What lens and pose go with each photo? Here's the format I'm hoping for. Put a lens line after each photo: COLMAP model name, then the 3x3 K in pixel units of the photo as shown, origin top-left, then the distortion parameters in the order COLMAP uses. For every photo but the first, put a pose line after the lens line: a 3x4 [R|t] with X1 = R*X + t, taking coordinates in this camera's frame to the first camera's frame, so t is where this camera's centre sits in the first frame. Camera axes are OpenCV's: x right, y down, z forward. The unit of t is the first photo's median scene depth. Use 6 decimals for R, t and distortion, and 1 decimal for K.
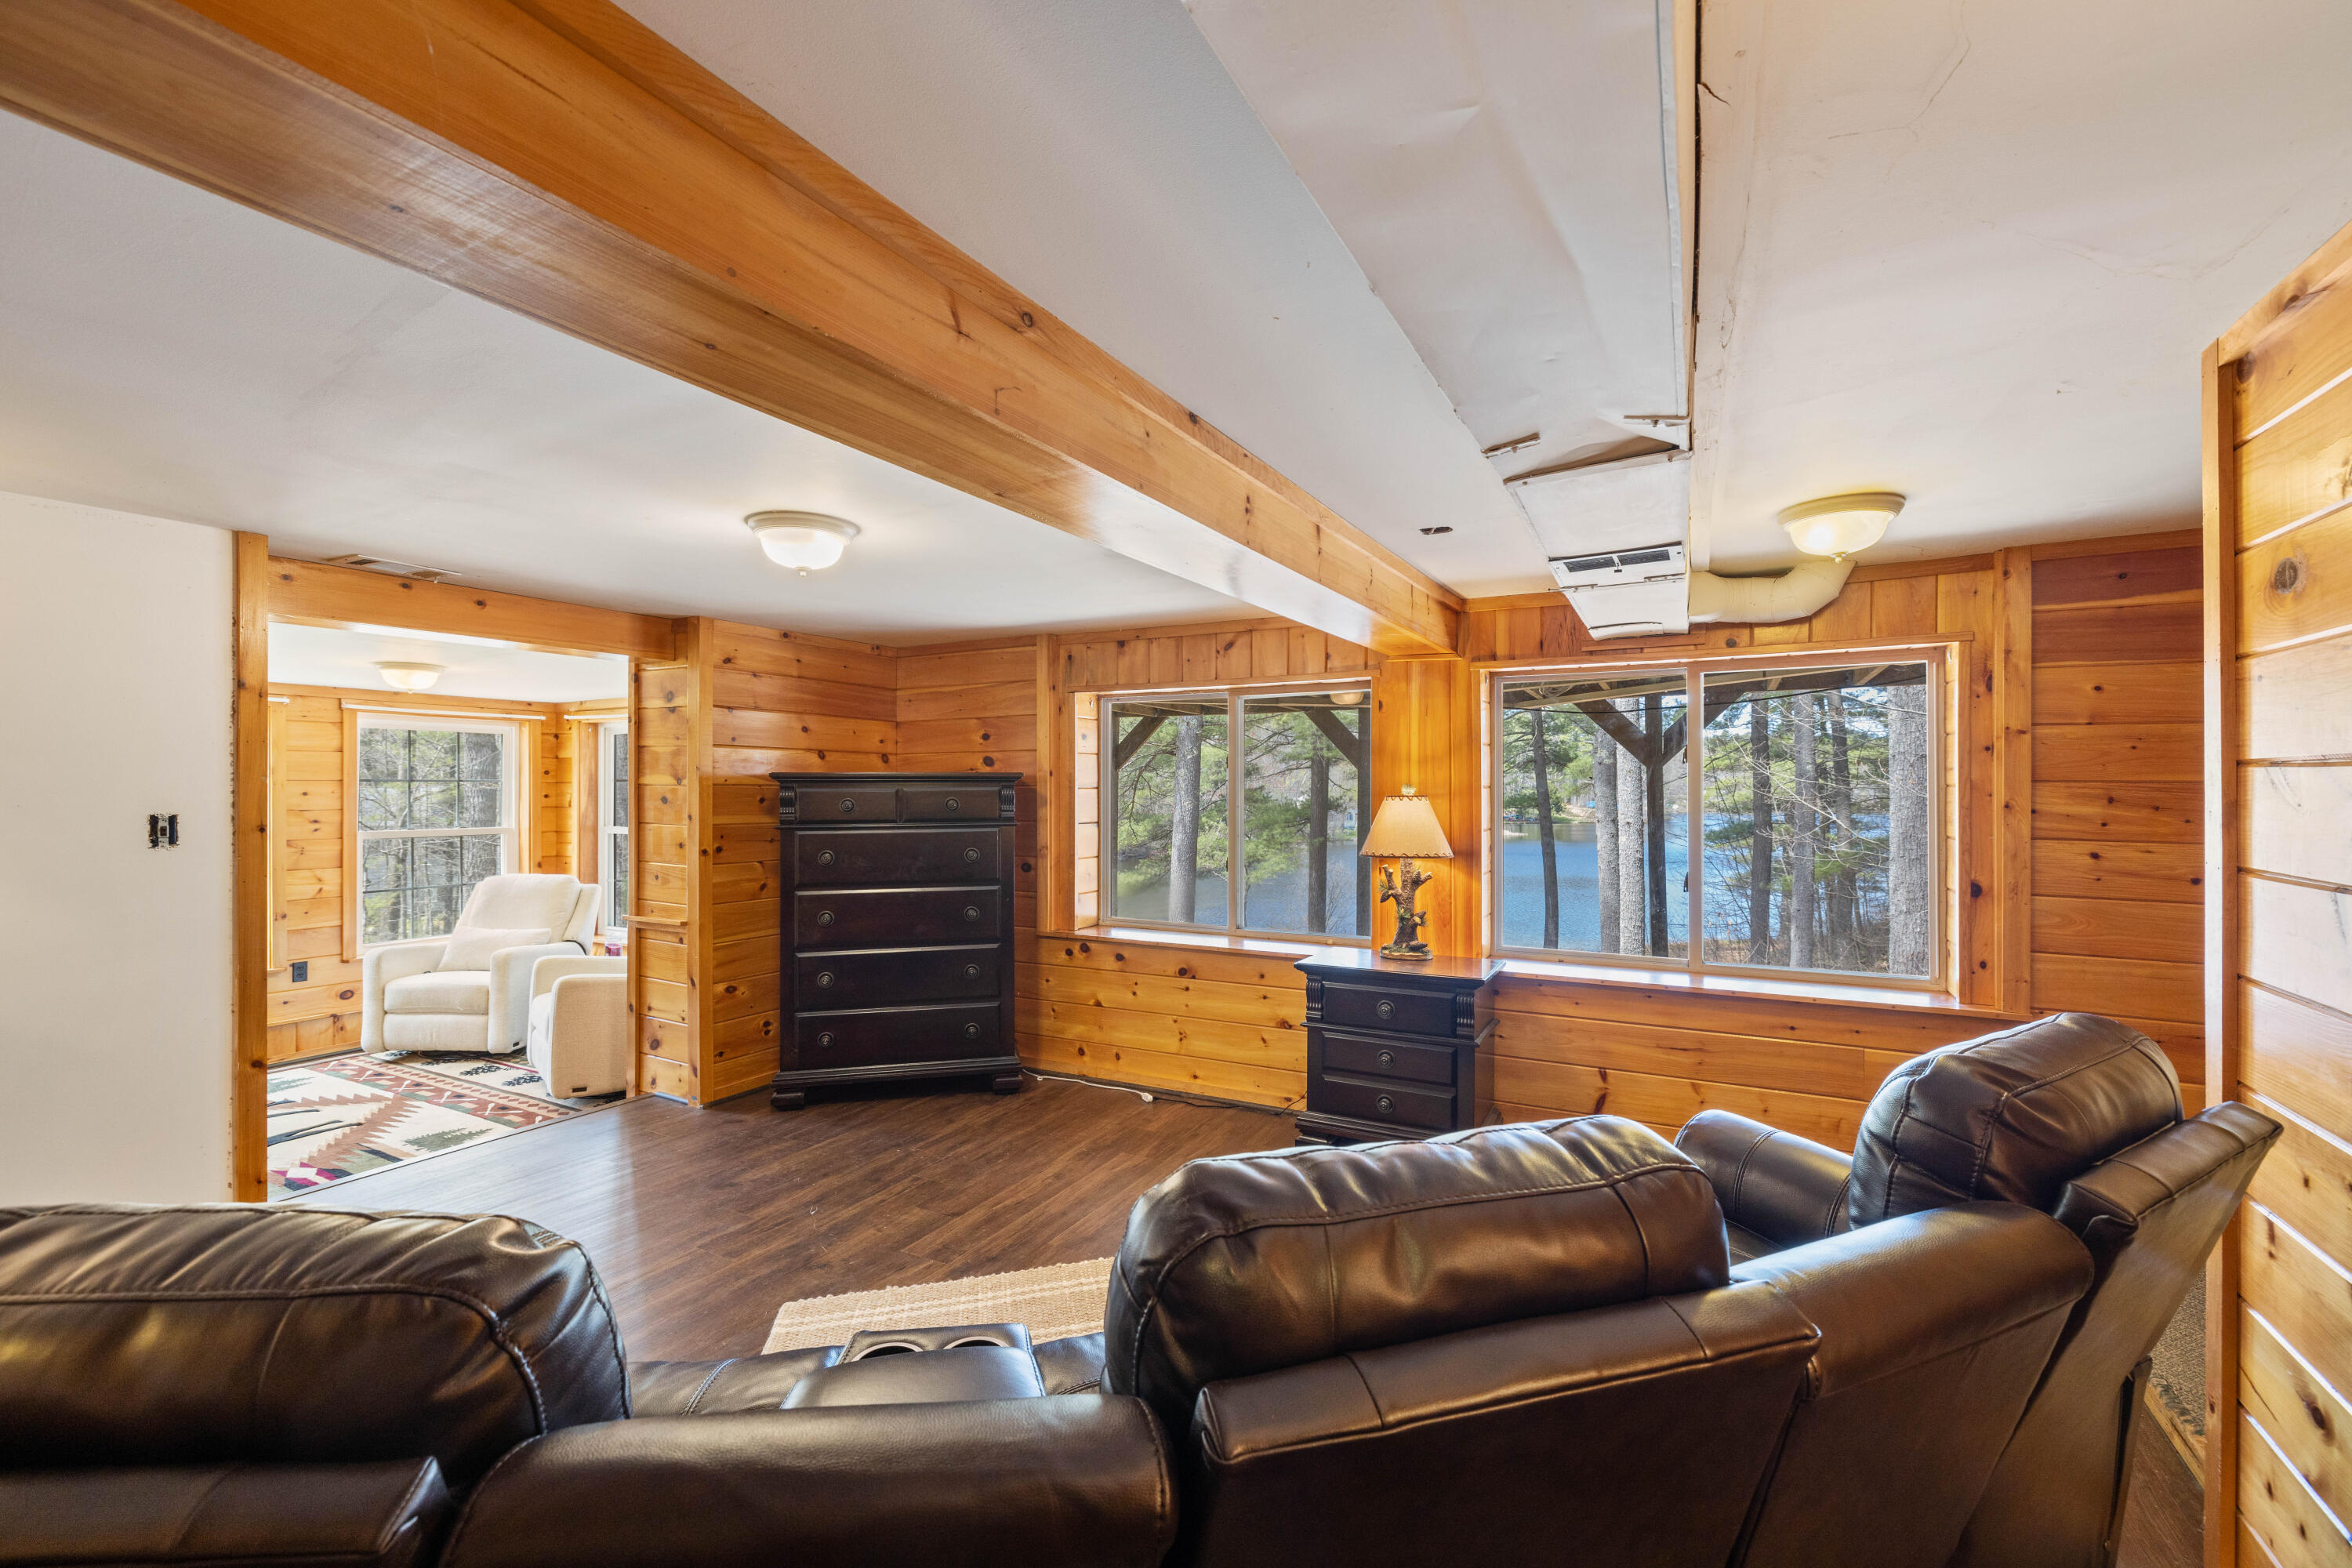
lens RADIAL K [[993.4, 0, 1181.4], [0, 993.4, 780.8], [0, 0, 1]] dist [0.001818, 0.000017]
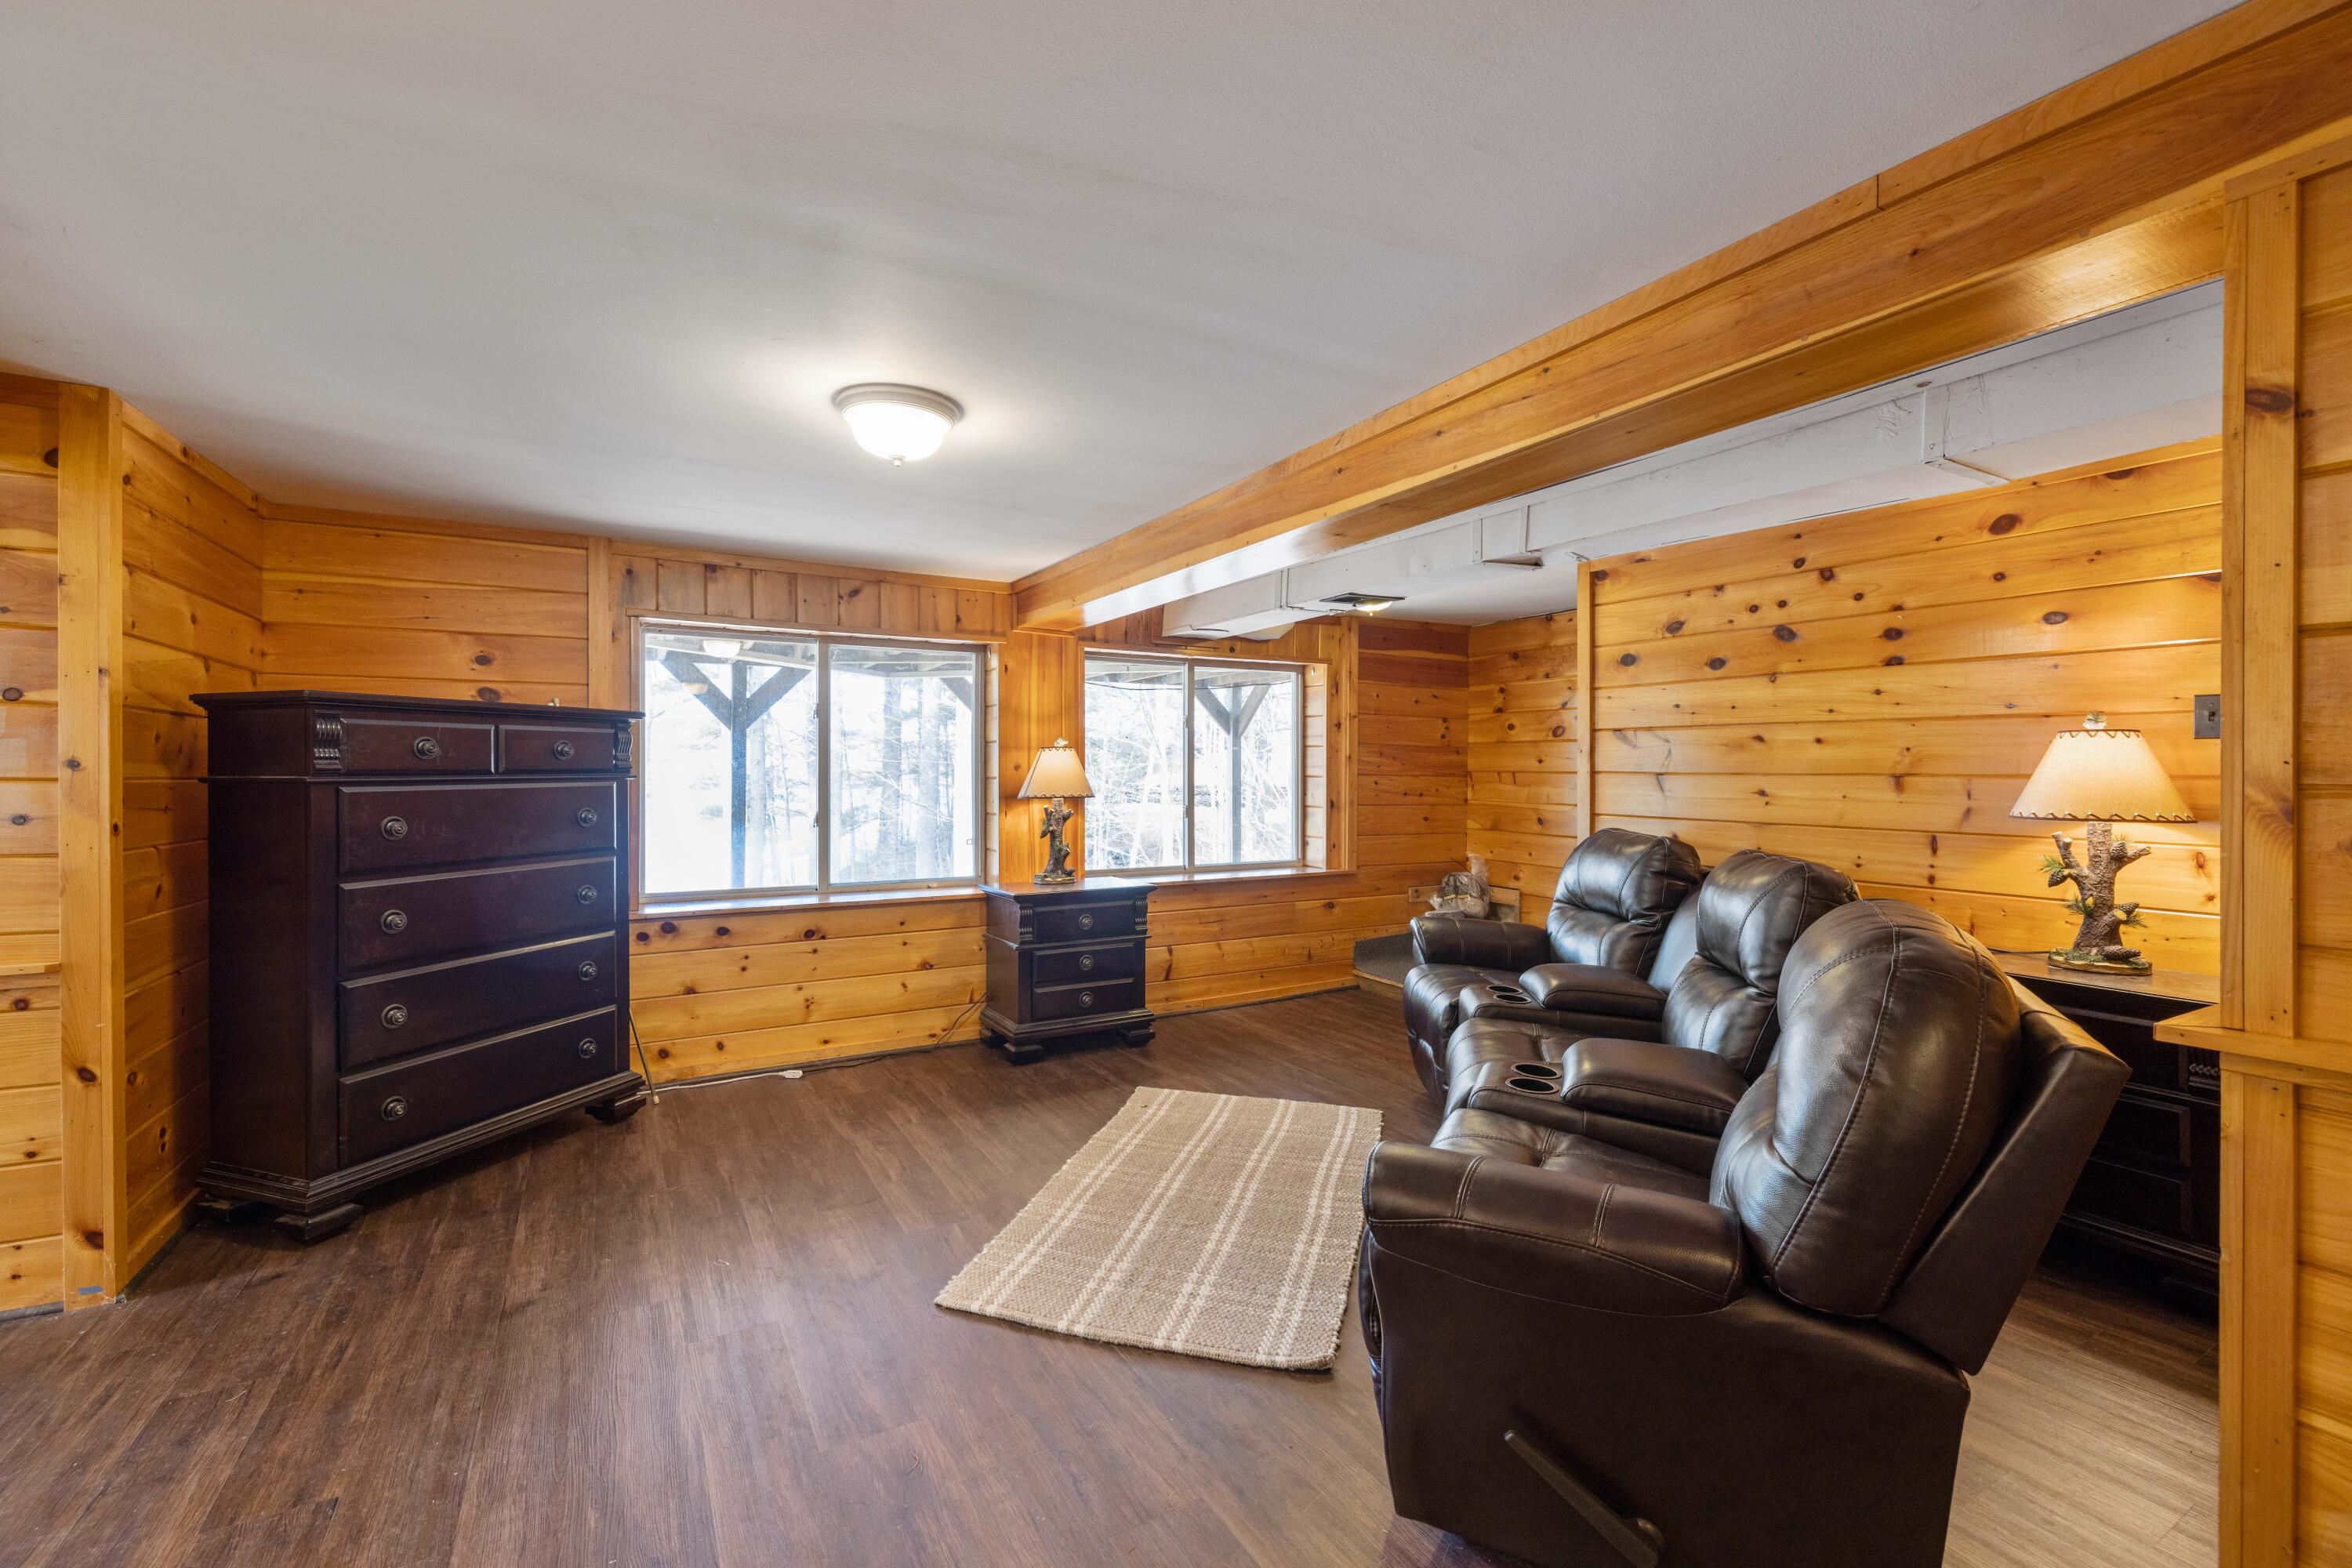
lens RADIAL K [[993.4, 0, 1181.4], [0, 993.4, 780.8], [0, 0, 1]] dist [0.001818, 0.000017]
pose [[0.521261, -0.007017, 0.853368, -0.644241], [-0.008663, 0.999871, 0.013513, 0.033728], [-0.853353, -0.014436, 0.521134, 0.227183]]
